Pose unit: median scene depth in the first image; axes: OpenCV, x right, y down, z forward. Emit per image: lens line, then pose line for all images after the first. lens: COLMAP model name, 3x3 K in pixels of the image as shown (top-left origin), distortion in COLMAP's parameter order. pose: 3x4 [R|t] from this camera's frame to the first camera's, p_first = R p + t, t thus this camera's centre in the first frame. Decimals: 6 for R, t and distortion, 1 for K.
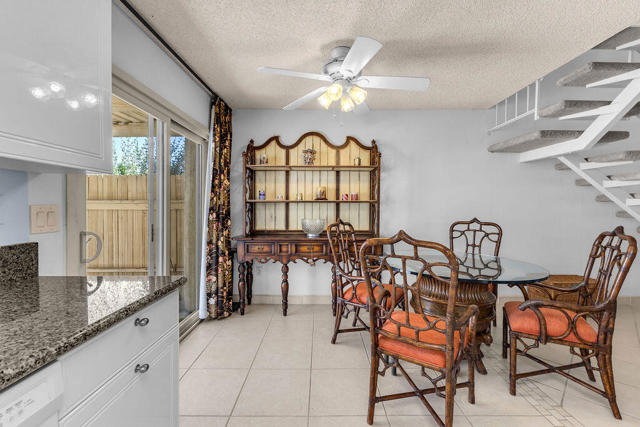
lens RADIAL K [[275.0, 0, 321.9], [0, 275.0, 211.5], [0, 0, 1]] dist [0.002915, 0.000822]
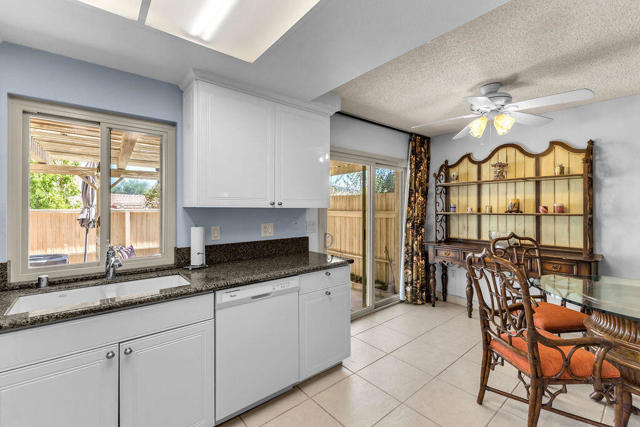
lens RADIAL K [[274.5, 0, 319.7], [0, 274.5, 206.1], [0, 0, 1]] dist [0.001241, 0.000064]
pose [[0.635002, -0.011319, -0.772427, 0.324353], [-0.008317, 0.999735, -0.021488, -0.038458], [0.772466, 0.020069, 0.634739, -0.165147]]
